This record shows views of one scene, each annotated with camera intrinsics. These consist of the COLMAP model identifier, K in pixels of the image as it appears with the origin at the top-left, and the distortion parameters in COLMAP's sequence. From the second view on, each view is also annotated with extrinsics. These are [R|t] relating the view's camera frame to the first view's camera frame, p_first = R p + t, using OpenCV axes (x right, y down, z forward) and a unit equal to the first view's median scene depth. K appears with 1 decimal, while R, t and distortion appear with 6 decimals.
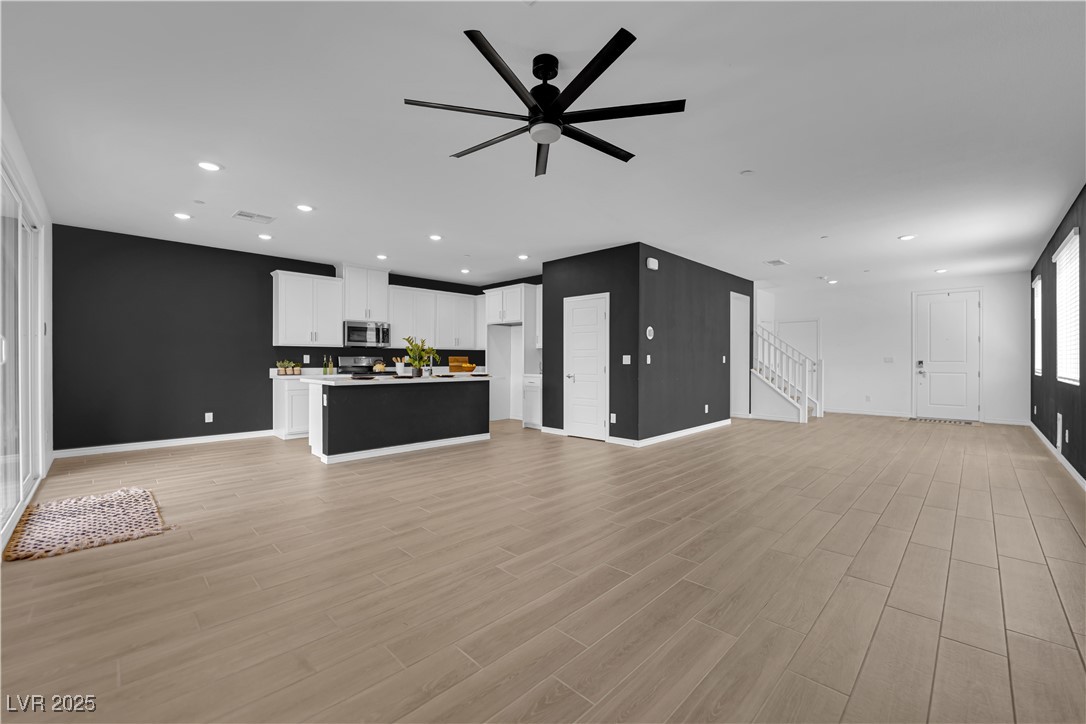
lens RADIAL K [[439.2, 0, 549.8], [0, 439.2, 362.4], [0, 0, 1]] dist [-0.008623, -0.001481]
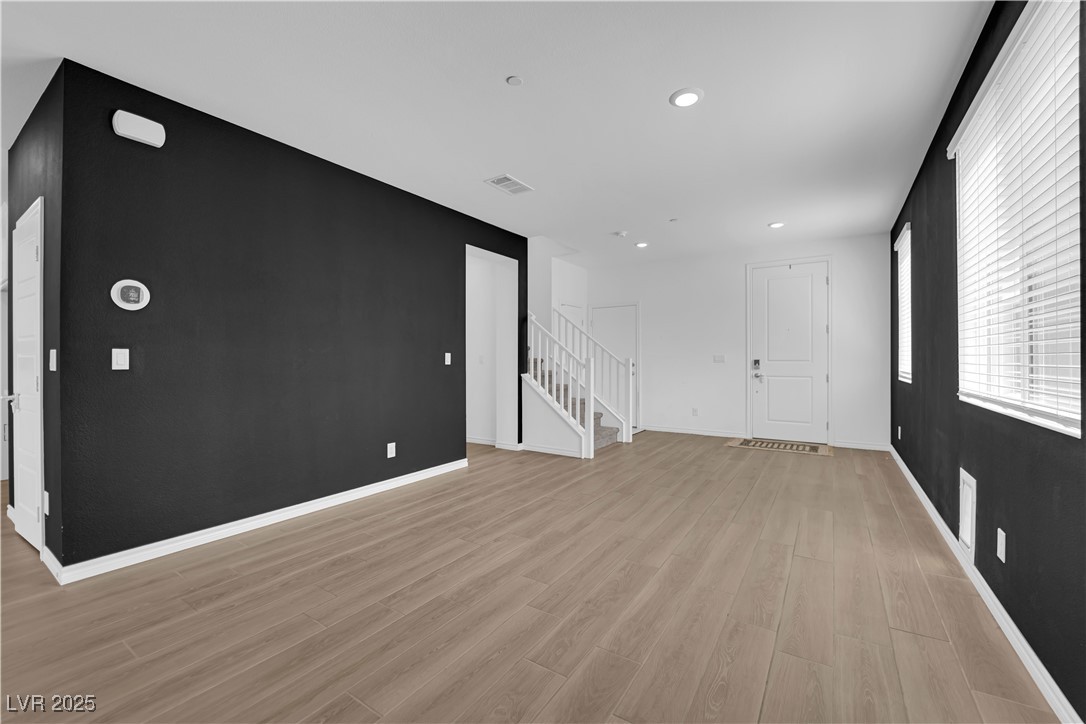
lens RADIAL K [[439.2, 0, 542.0], [0, 439.2, 361.9], [0, 0, 1]] dist [-0.008623, -0.001481]
pose [[0.981575, -0.003614, 0.191041, 0.393747], [0.003528, 0.999993, 0.000790, -0.001922], [-0.191043, -0.000102, 0.981582, 0.387877]]
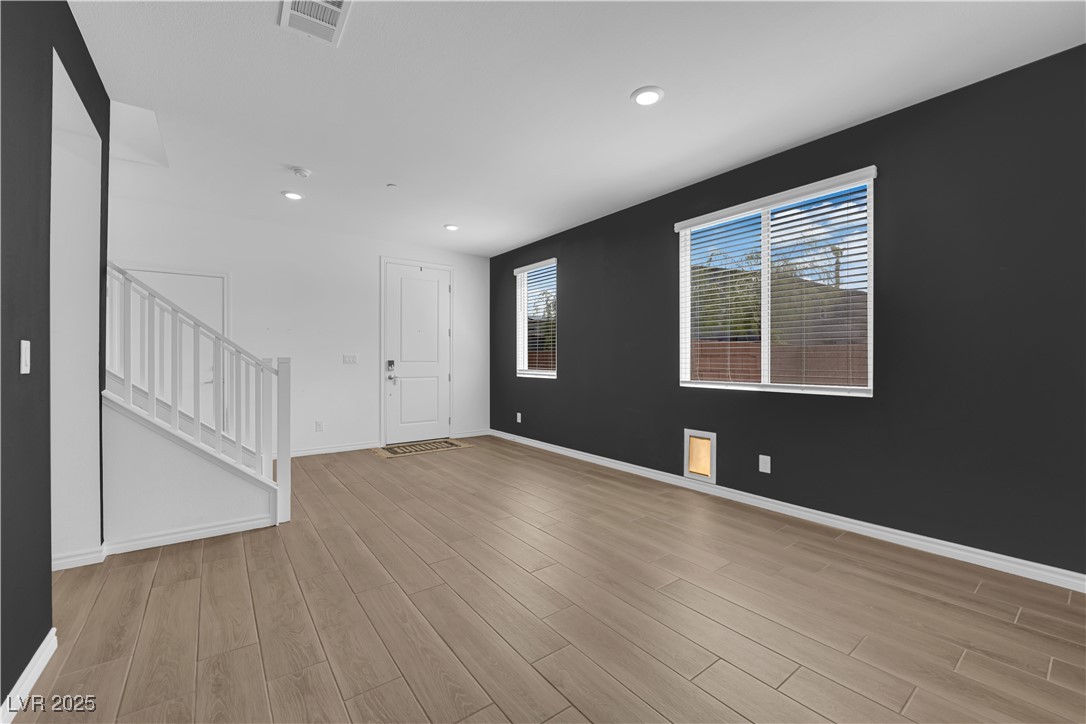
lens RADIAL K [[439.2, 0, 546.2], [0, 439.2, 362.2], [0, 0, 1]] dist [-0.008623, -0.001481]
pose [[0.144216, -0.005567, 0.989531, 0.231281], [0.002968, 0.999982, 0.005193, -0.003982], [-0.989542, 0.002189, 0.144230, 0.714714]]
